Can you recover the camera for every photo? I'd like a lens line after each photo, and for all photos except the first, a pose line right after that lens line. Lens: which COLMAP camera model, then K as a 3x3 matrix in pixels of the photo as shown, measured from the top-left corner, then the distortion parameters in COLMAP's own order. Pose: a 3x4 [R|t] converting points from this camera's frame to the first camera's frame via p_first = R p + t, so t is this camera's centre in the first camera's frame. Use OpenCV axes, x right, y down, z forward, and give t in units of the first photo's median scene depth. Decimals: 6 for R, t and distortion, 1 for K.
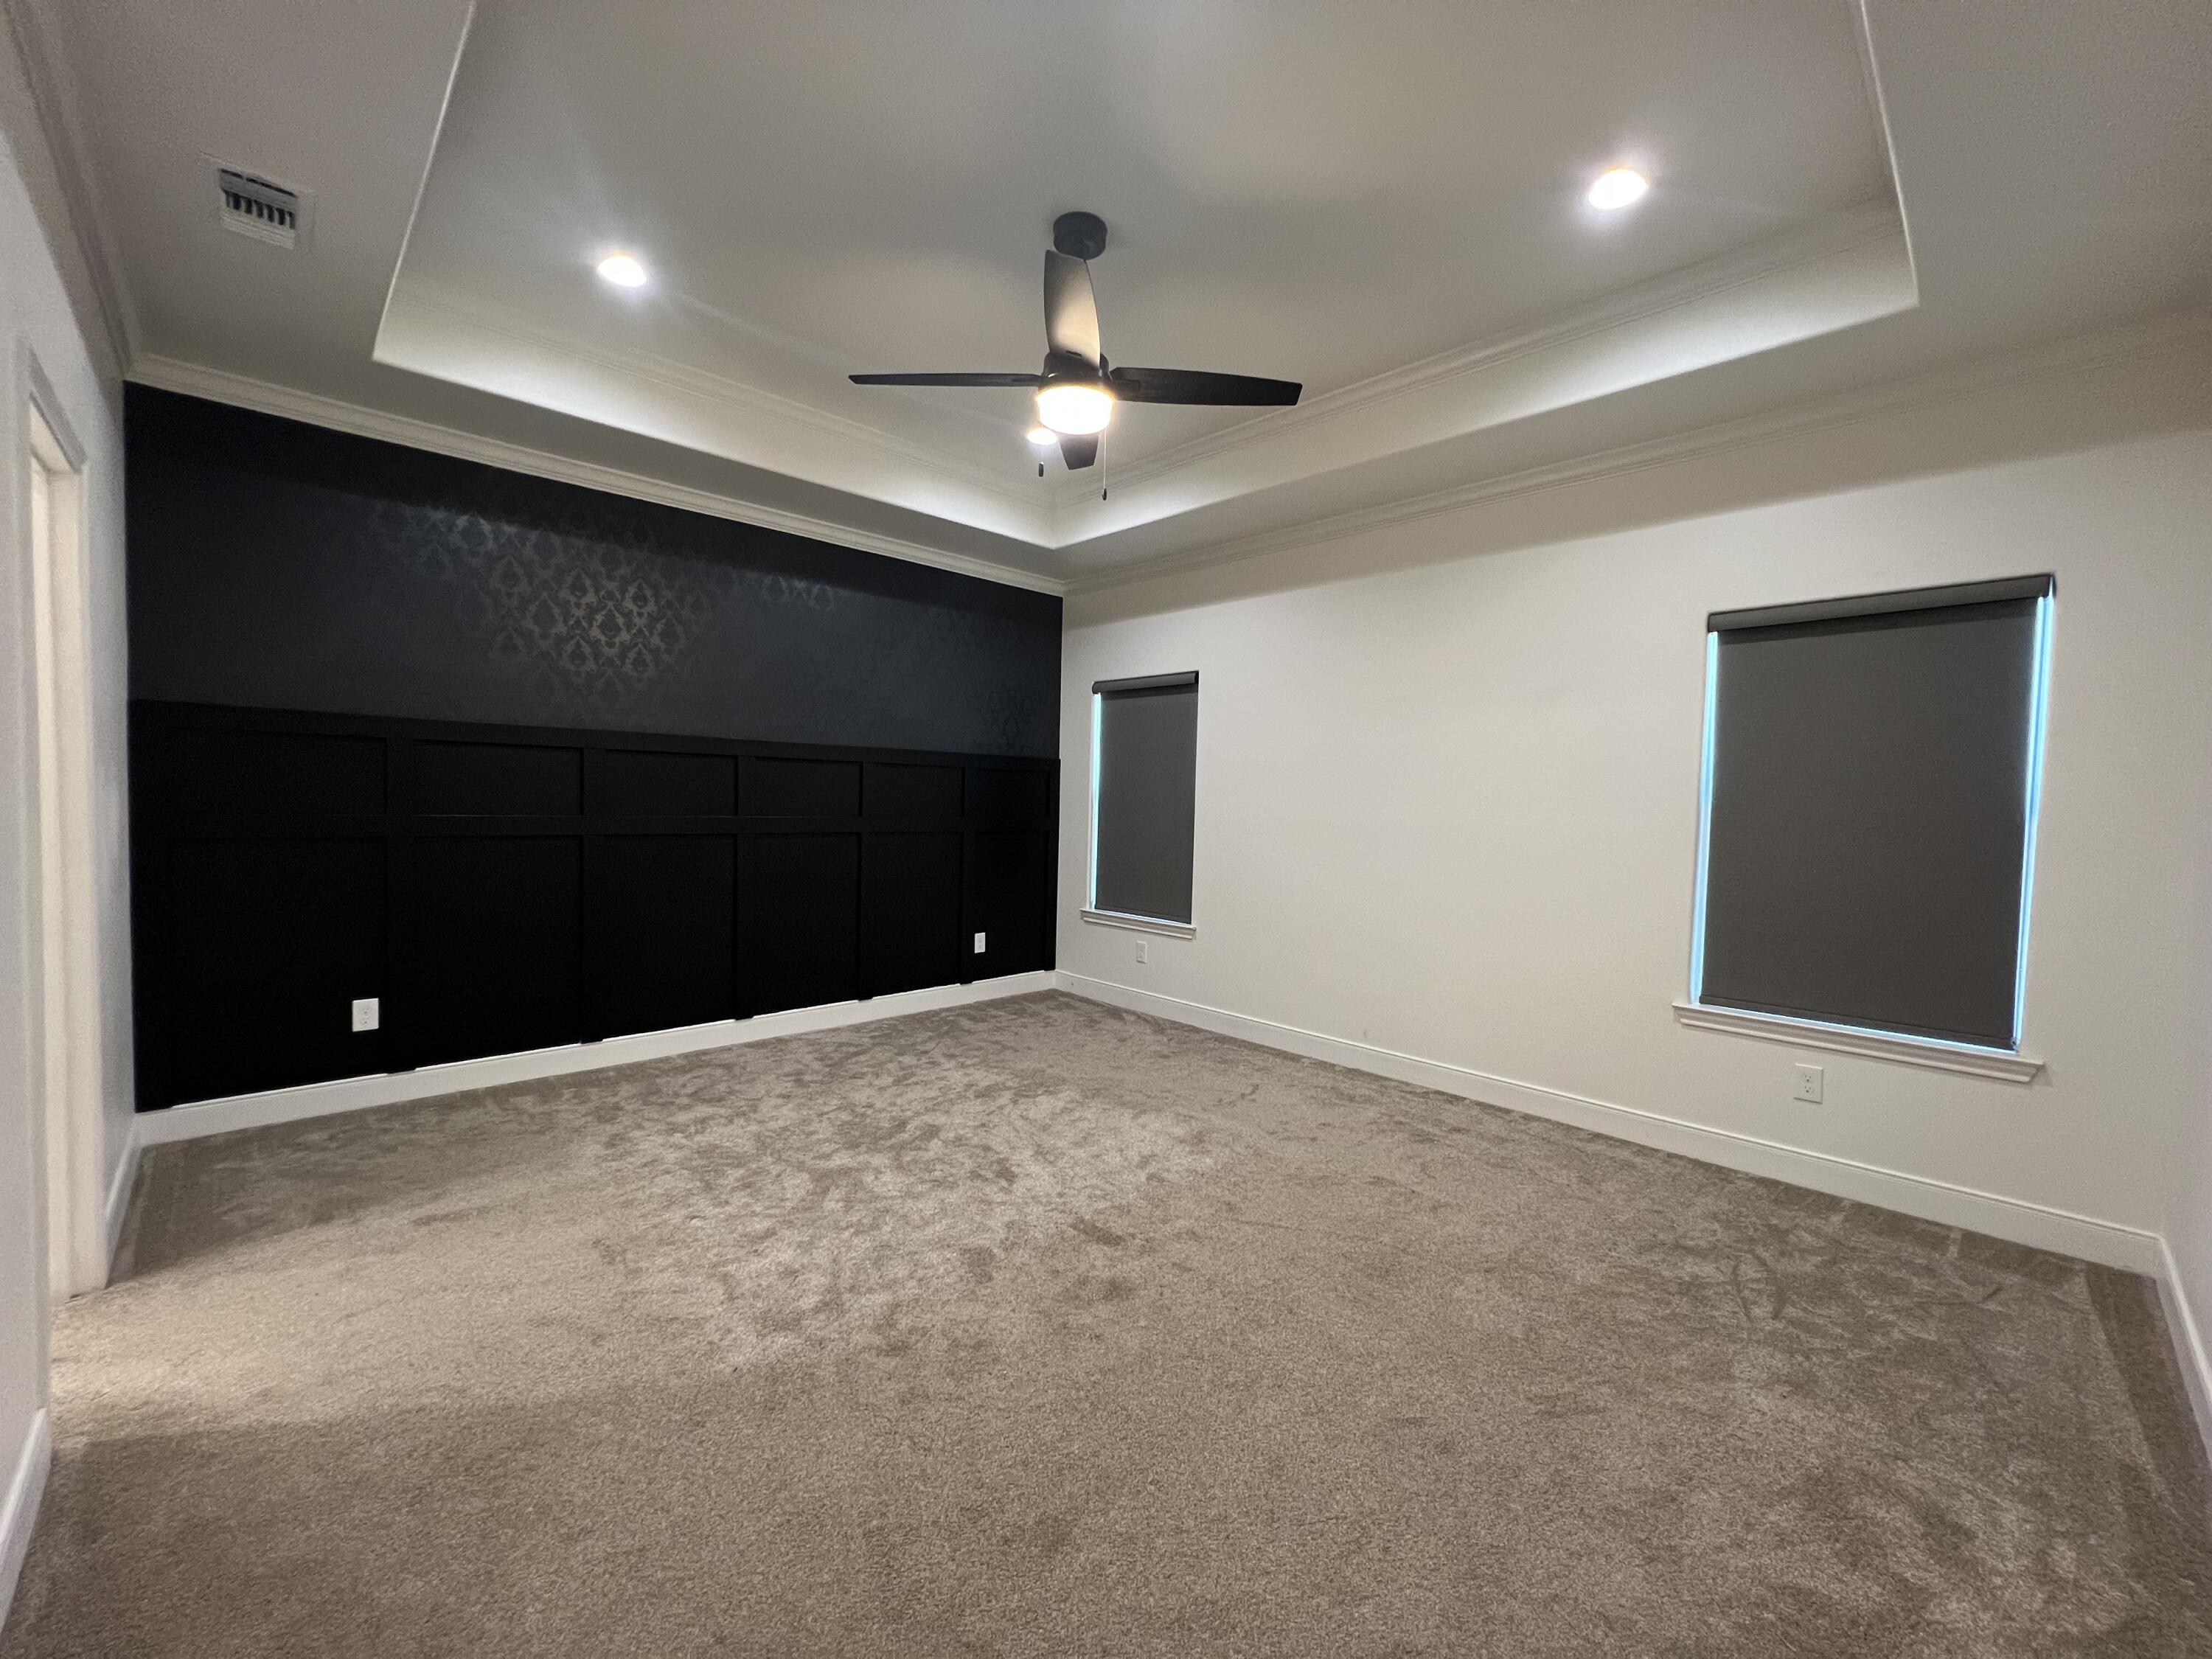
lens RADIAL K [[884.4, 0, 1106.0], [0, 884.4, 829.5], [0, 0, 1]] dist [0.000684, 0.000085]
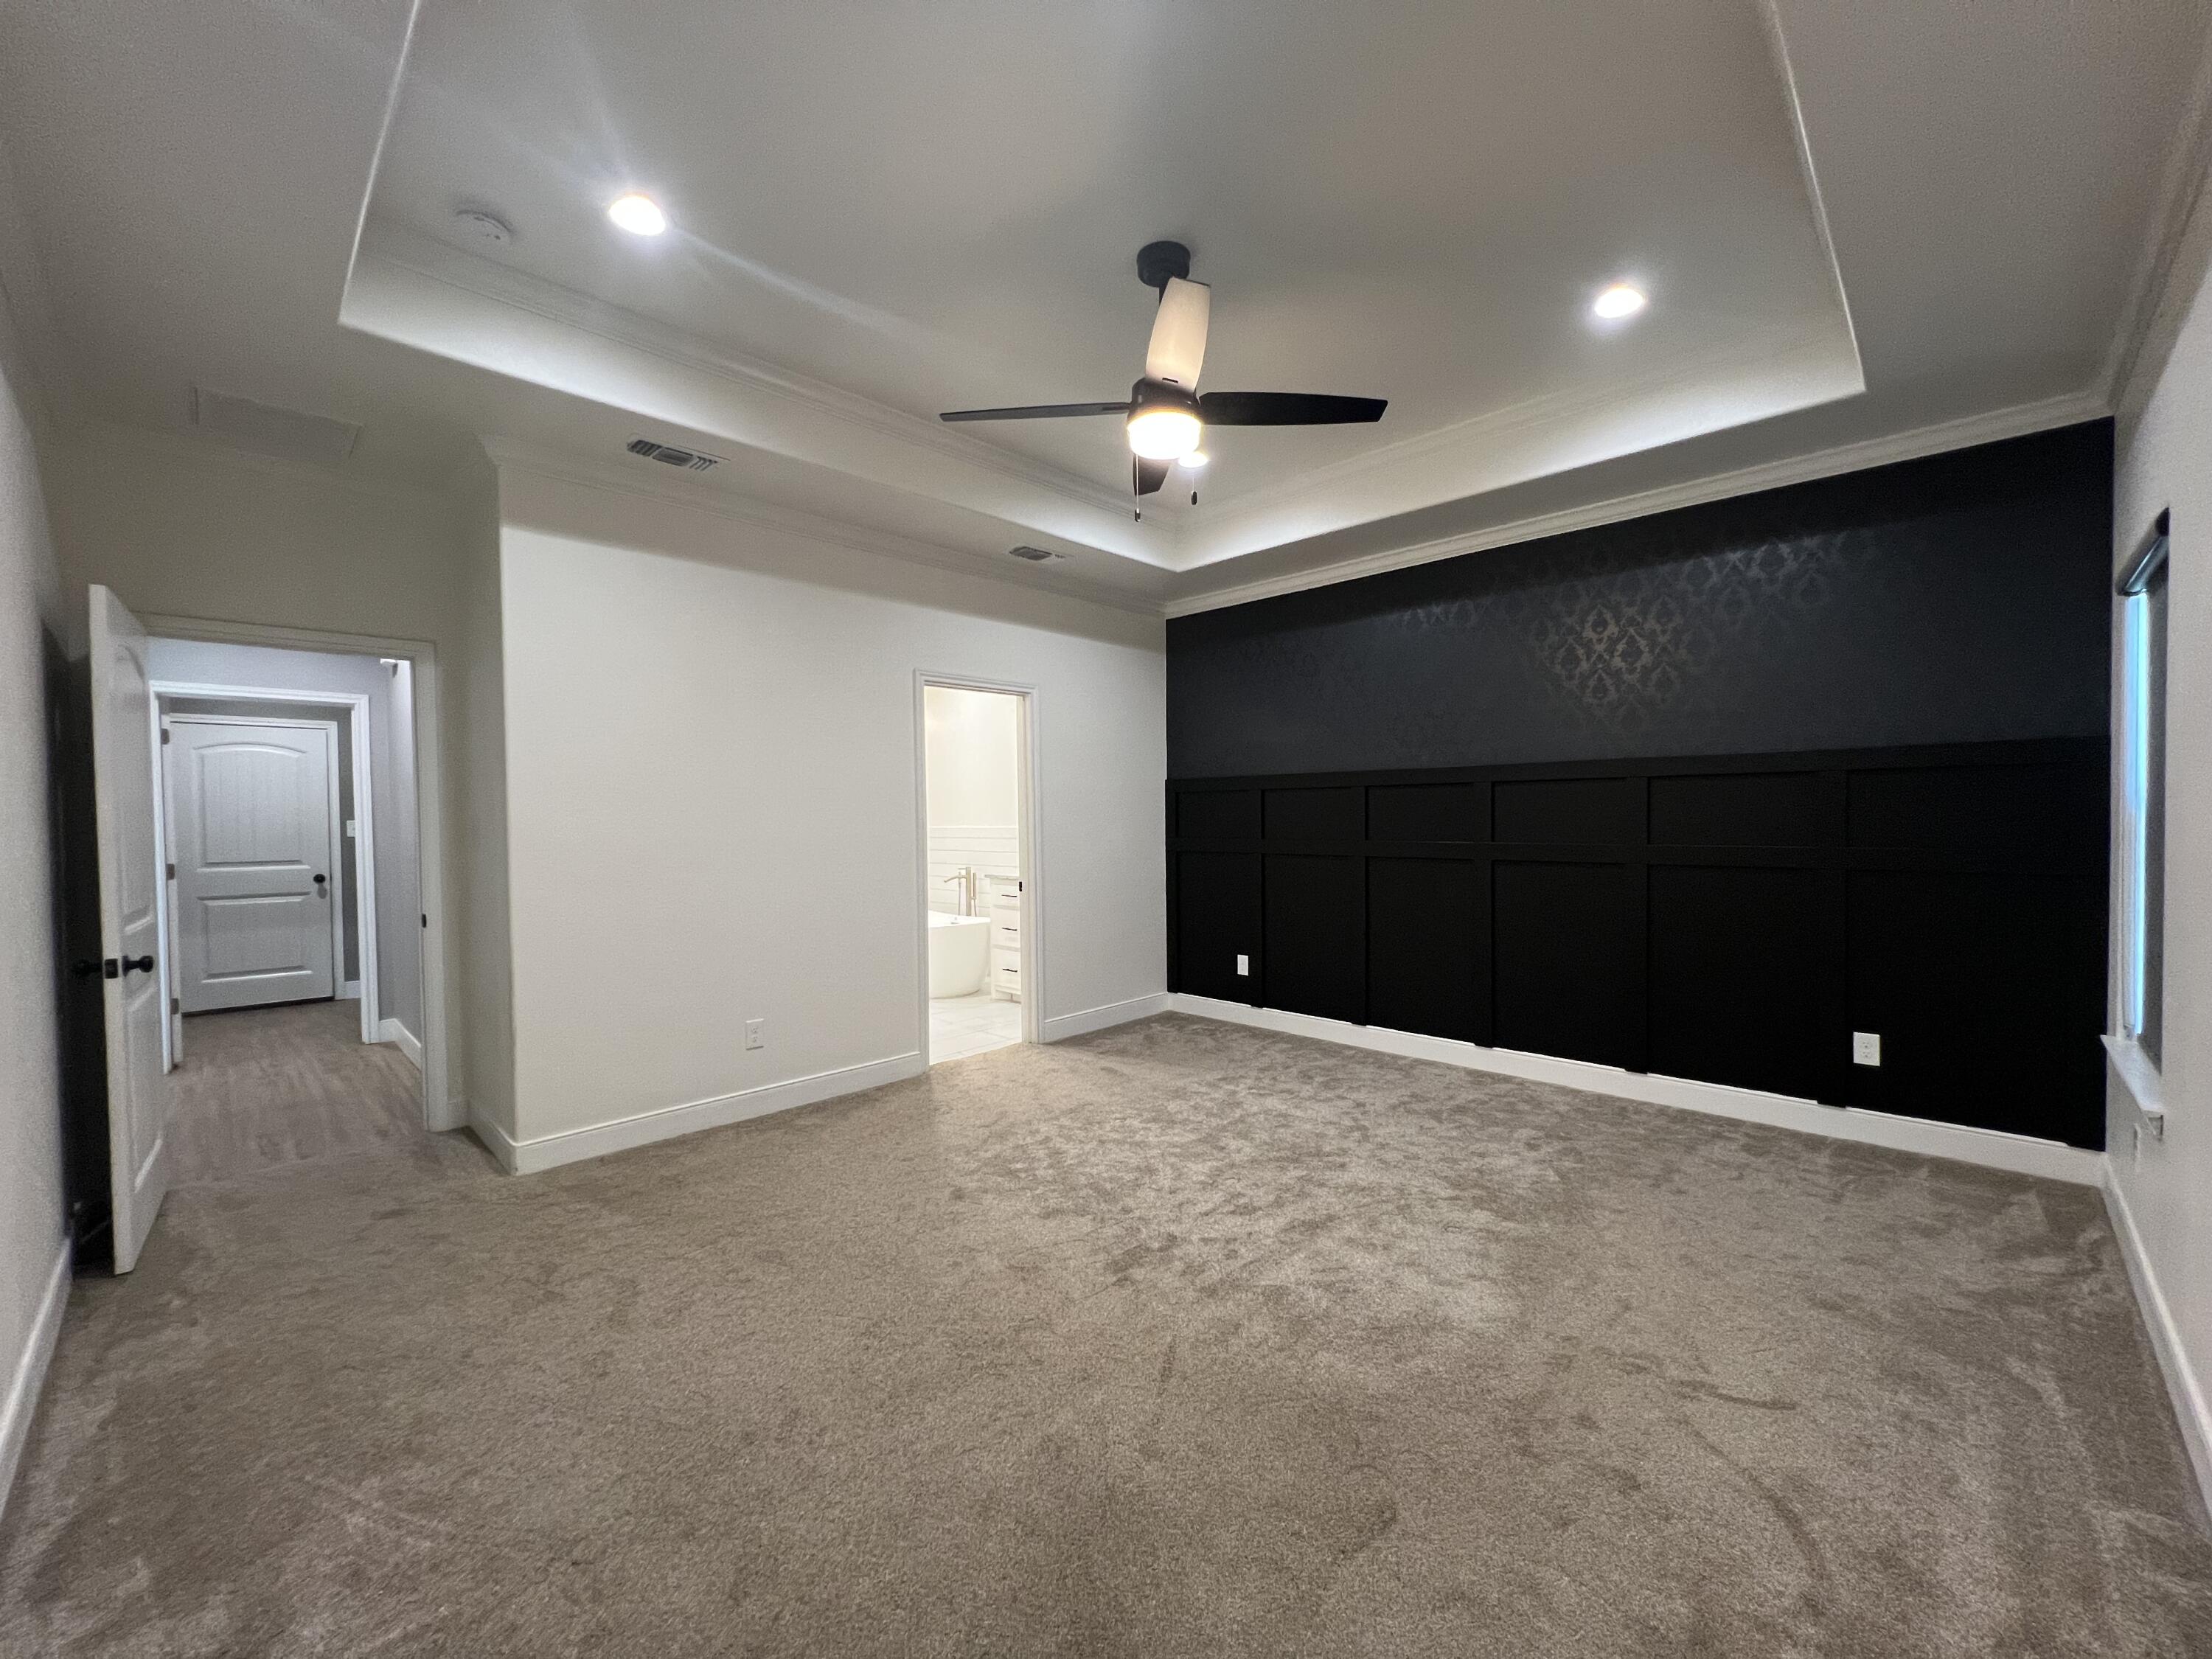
lens RADIAL K [[882.9, 0, 1106.0], [0, 882.9, 829.5], [0, 0, 1]] dist [-0.007482, -0.000163]
pose [[0.024362, -0.011492, -0.999637, 0.604655], [-0.025798, 0.999594, -0.012120, -0.006276], [0.999370, 0.026084, 0.024055, 0.581449]]
